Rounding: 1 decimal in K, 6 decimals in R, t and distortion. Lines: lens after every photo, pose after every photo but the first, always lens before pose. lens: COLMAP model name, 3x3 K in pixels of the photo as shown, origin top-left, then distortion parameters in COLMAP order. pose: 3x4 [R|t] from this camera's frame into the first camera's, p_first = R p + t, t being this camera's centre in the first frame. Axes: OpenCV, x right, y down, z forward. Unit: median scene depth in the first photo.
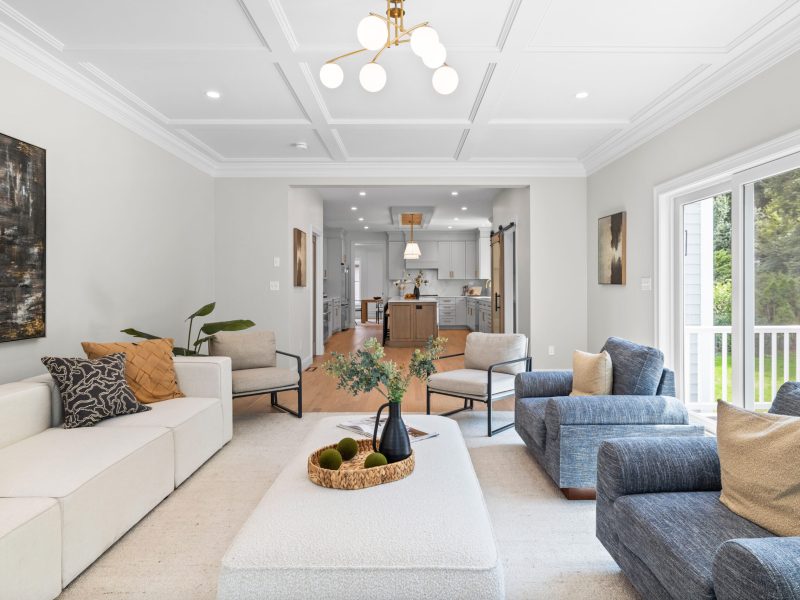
lens RADIAL K [[487.8, 0, 402.3], [0, 487.8, 296.3], [0, 0, 1]] dist [0.001984, 0.000000]
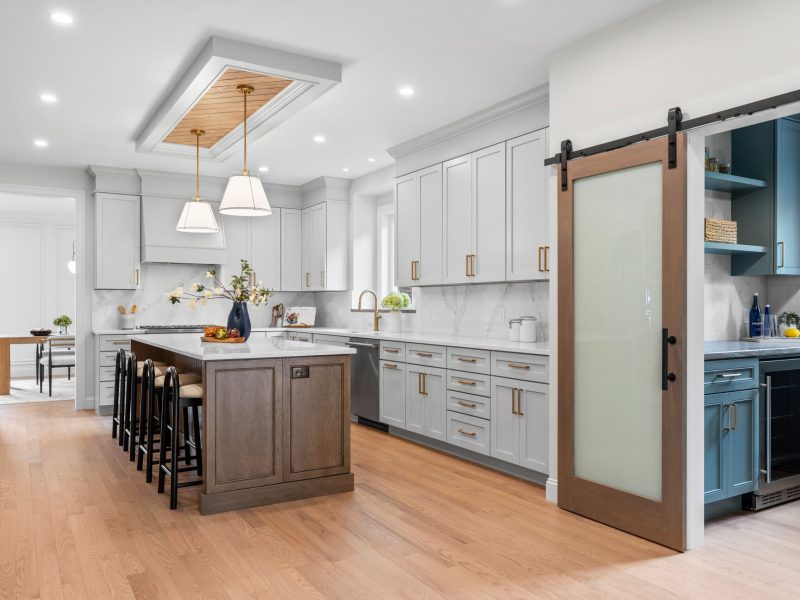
lens RADIAL K [[641.0, 0, 405.0], [0, 641.0, 309.2], [0, 0, 1]] dist [-0.003883, 0.009583]
pose [[0.850844, 0.002480, 0.525412, -0.093396], [0.005654, 0.999888, -0.013874, -0.009126], [-0.525388, 0.014775, 0.850735, 0.451374]]
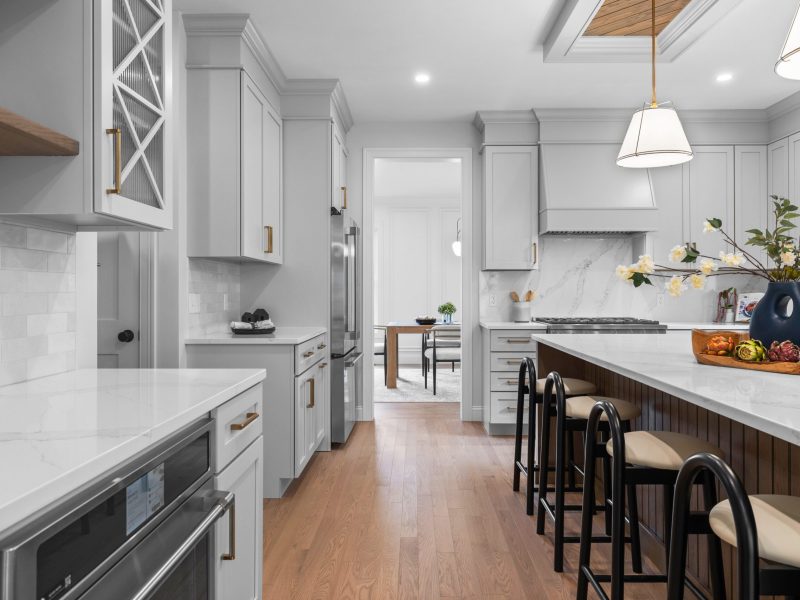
lens RADIAL K [[589.9, 0, 408.1], [0, 589.9, 287.5], [0, 0, 1]] dist [-0.009095, 0.015230]
pose [[0.999987, 0.003946, -0.003163, -0.080174], [-0.004031, 0.999620, -0.027276, -0.012804], [0.003054, 0.027288, 0.999623, 0.666546]]
